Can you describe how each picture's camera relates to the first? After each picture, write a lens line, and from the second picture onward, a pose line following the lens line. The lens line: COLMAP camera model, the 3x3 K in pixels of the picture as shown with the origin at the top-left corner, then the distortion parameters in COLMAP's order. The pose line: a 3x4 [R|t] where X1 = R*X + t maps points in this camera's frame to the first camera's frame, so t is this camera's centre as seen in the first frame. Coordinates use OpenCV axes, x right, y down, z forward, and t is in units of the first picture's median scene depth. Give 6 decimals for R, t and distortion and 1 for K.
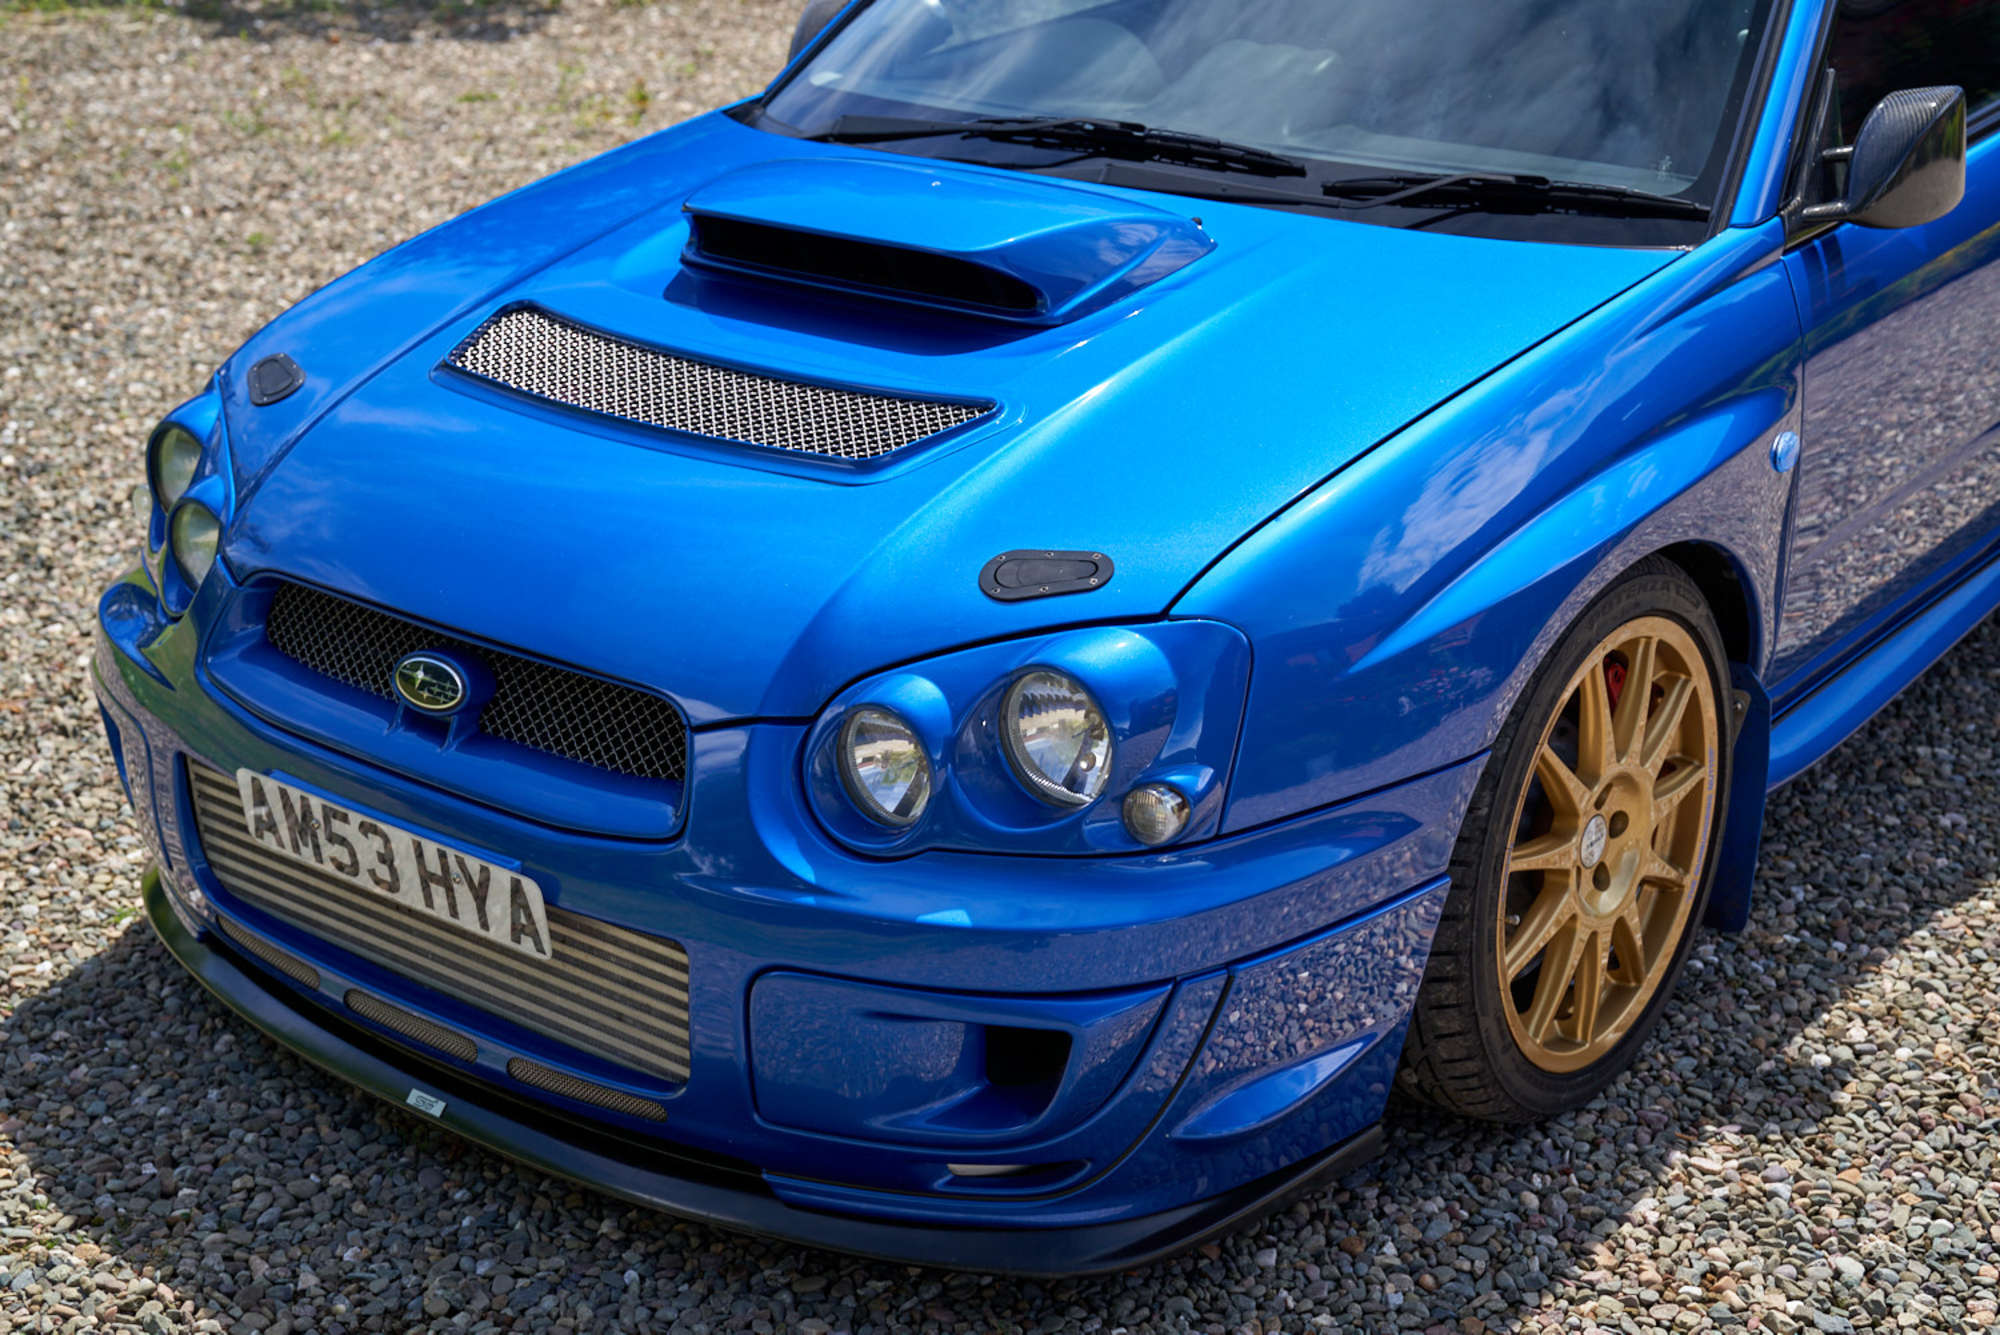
lens RADIAL K [[2817.5, 0, 993.1], [0, 2817.5, 664.0], [0, 0, 1]] dist [0.014998, 0.000000]
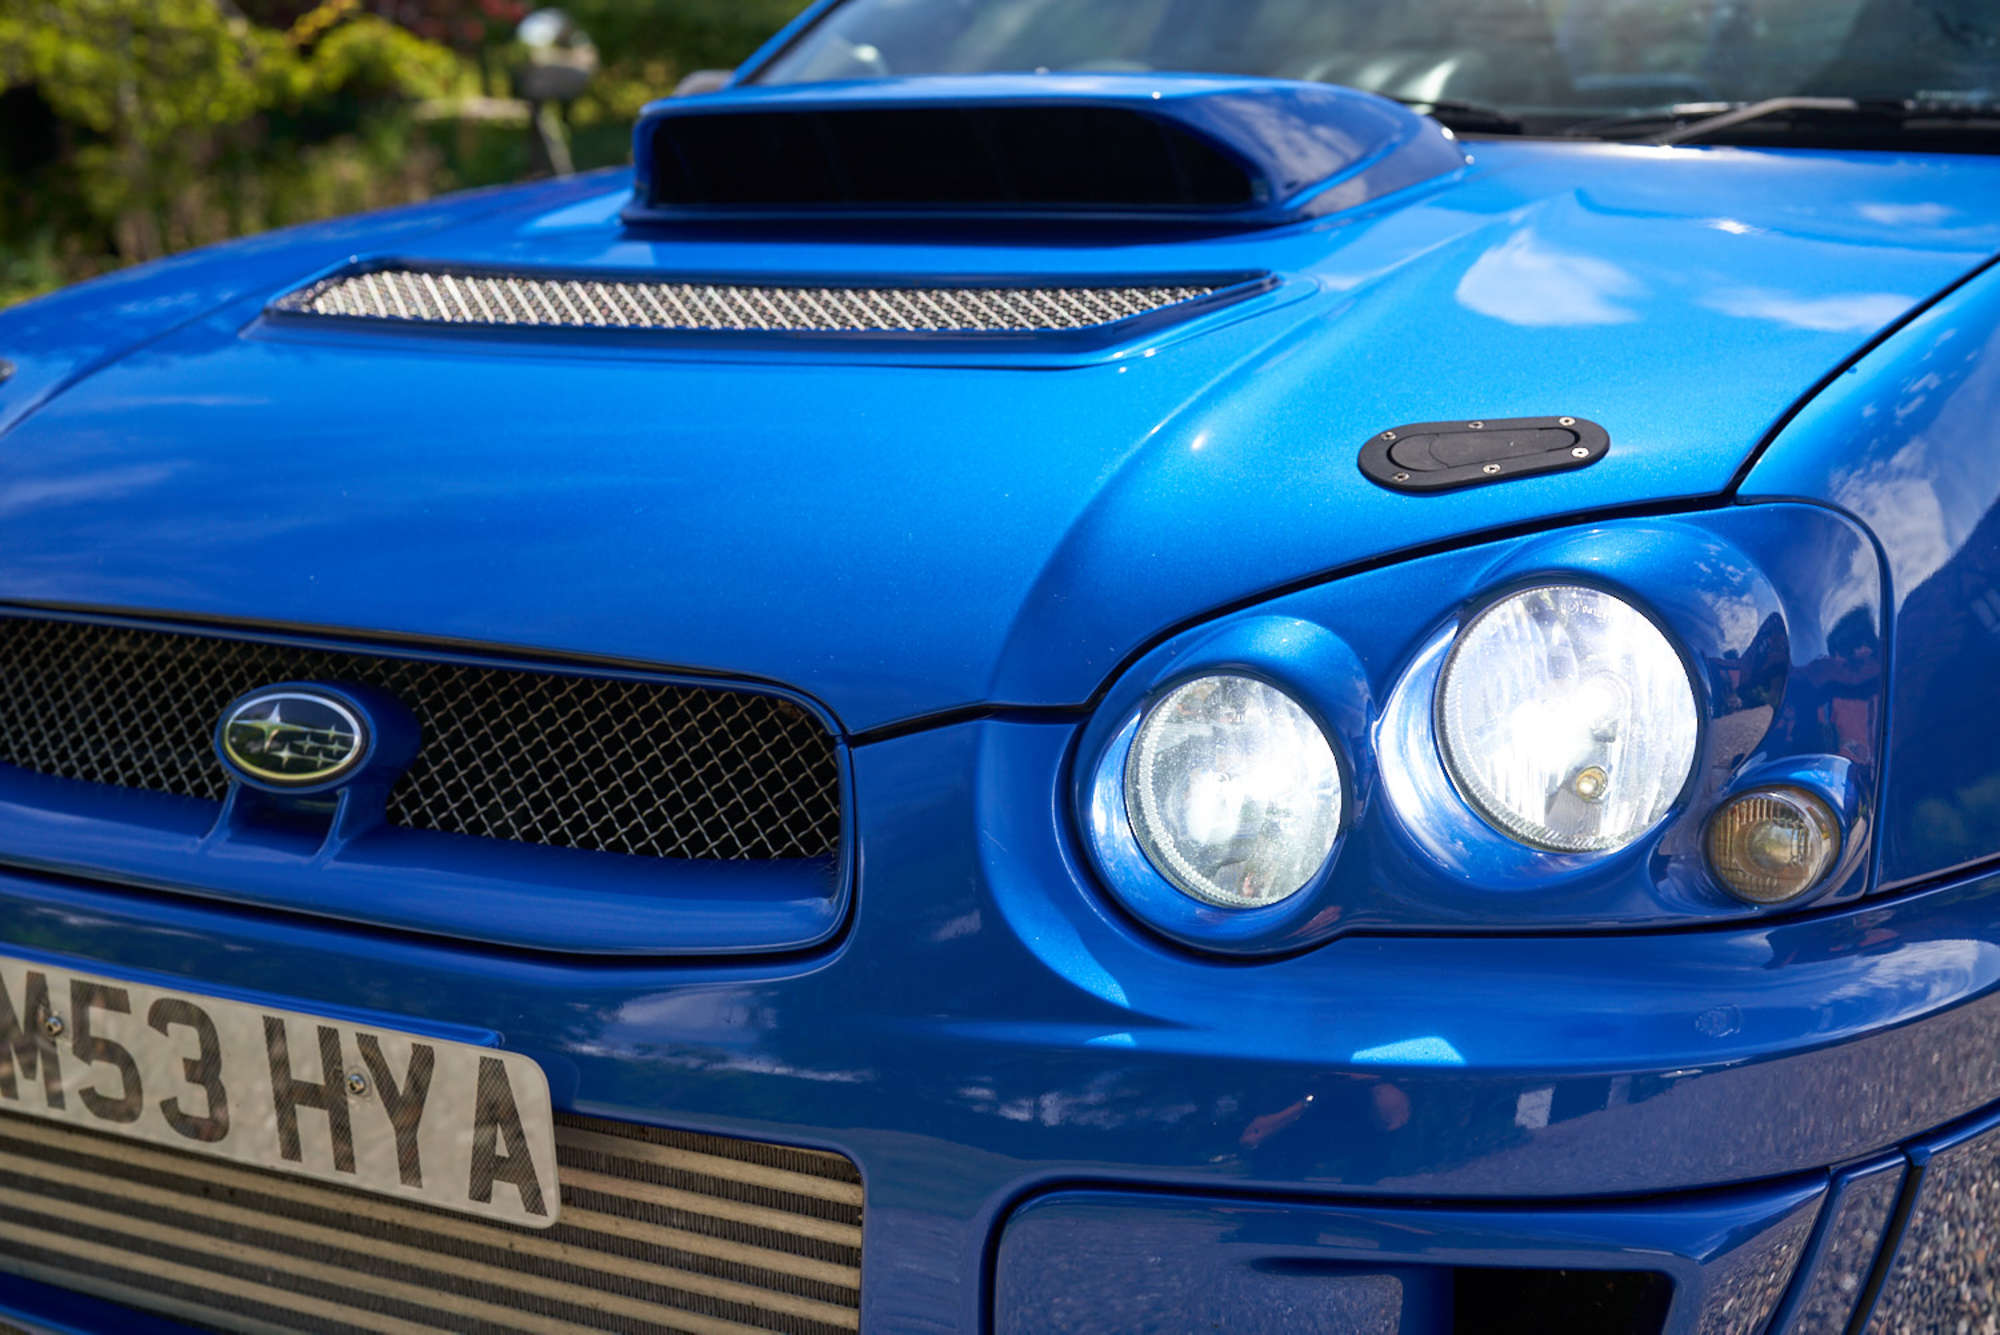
lens RADIAL K [[2817.5, 0, 995.0], [0, 2817.5, 663.2], [0, 0, 1]] dist [0.014998, 0.000000]
pose [[0.987934, -0.011653, 0.154434, -0.151293], [0.045441, 0.975089, -0.217112, 0.116310], [-0.148057, 0.221510, 0.963853, 0.461988]]
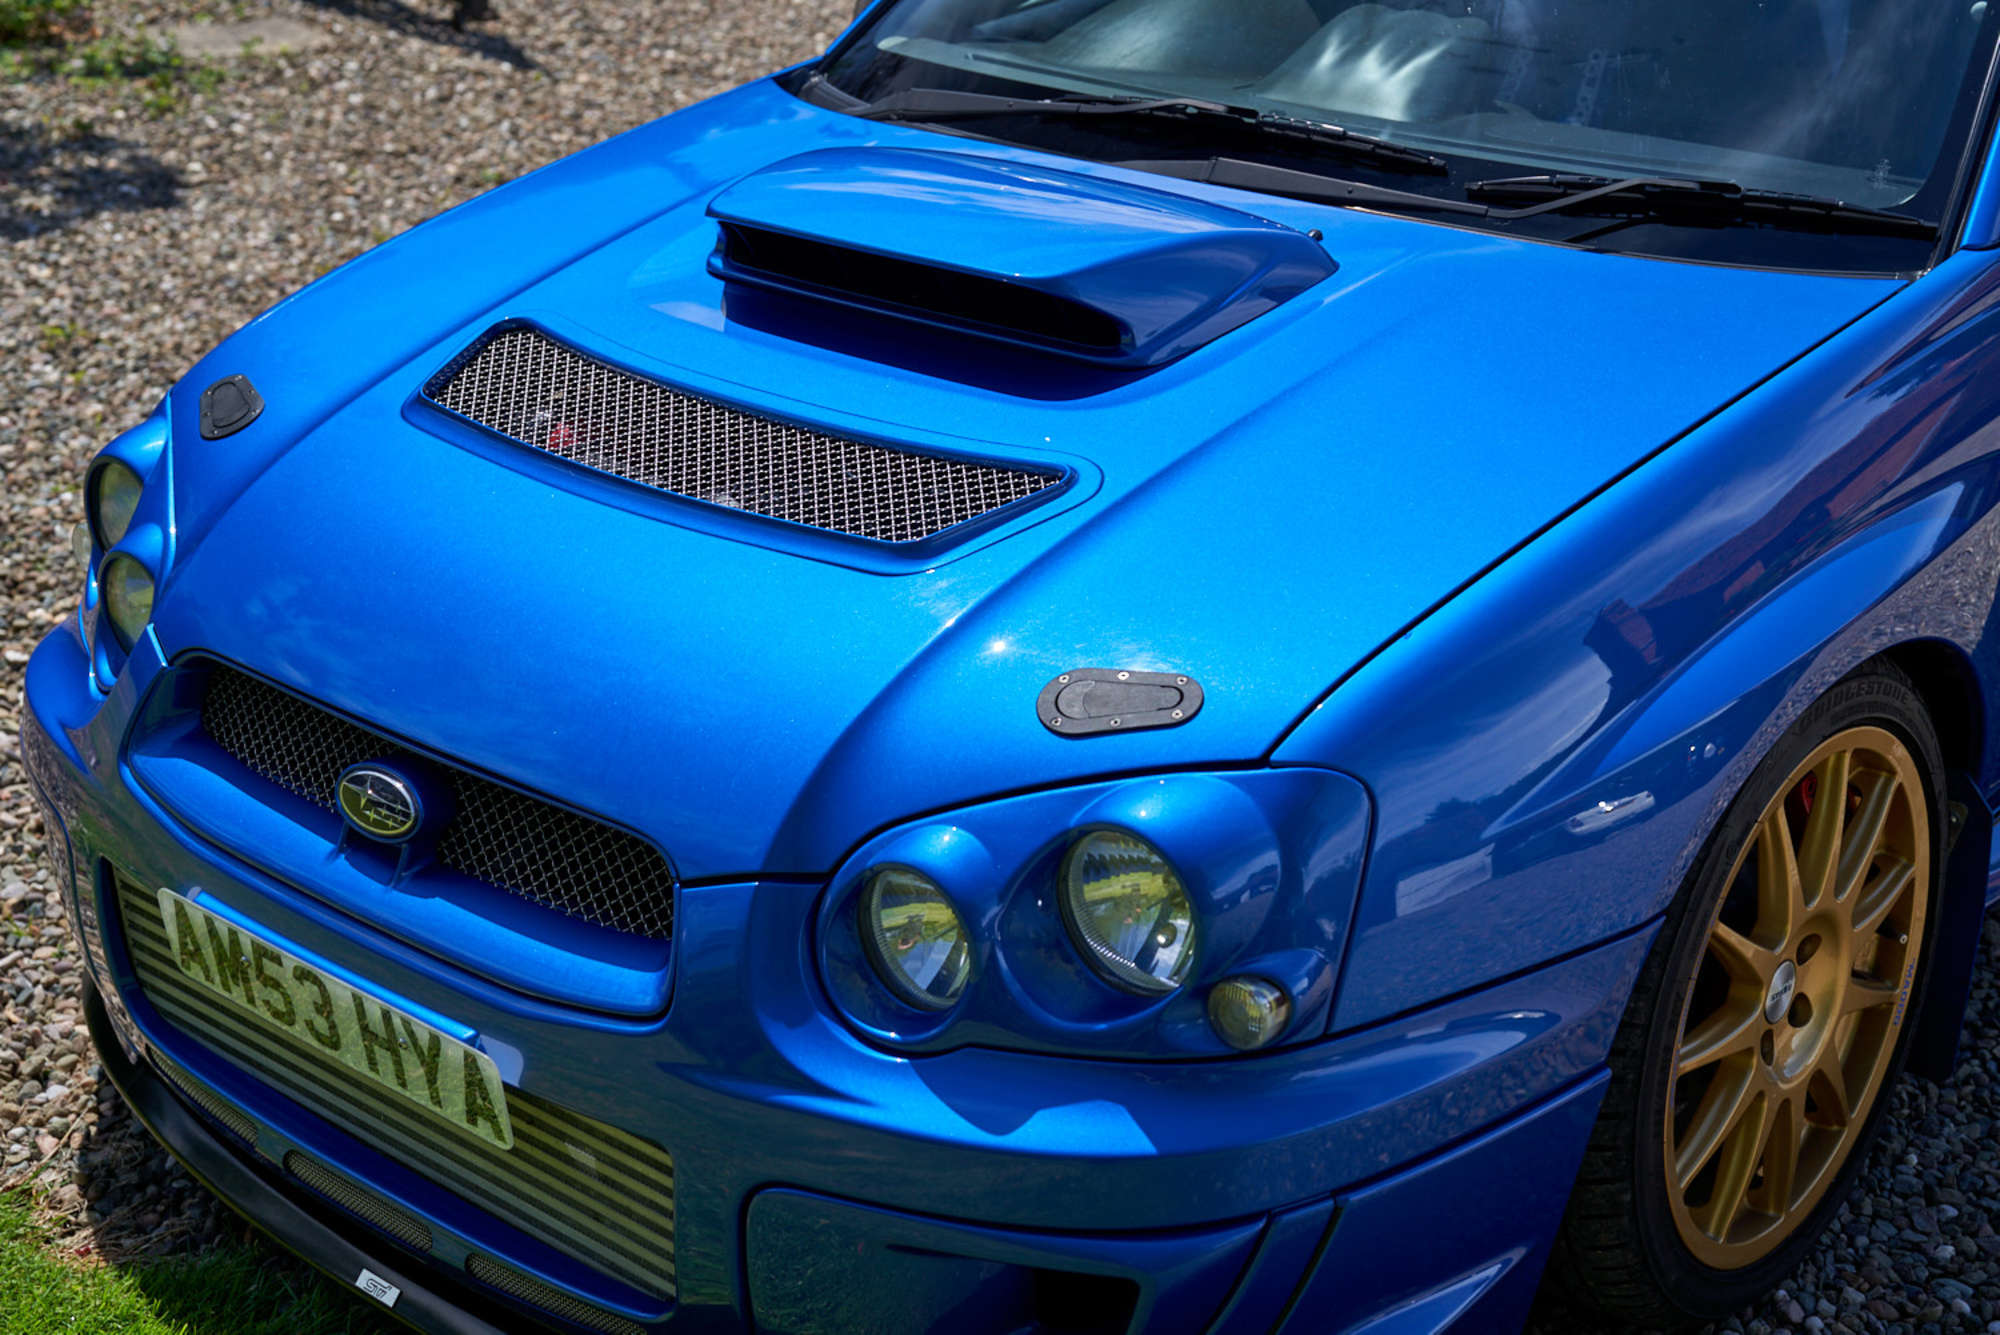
lens RADIAL K [[2817.5, 0, 1005.7], [0, 2817.5, 666.8], [0, 0, 1]] dist [0.014998, 0.000000]
pose [[0.999192, 0.017271, -0.036303, 0.014536], [-0.015962, 0.999223, 0.036042, -0.066223], [0.036898, -0.035434, 0.998691, 0.179711]]
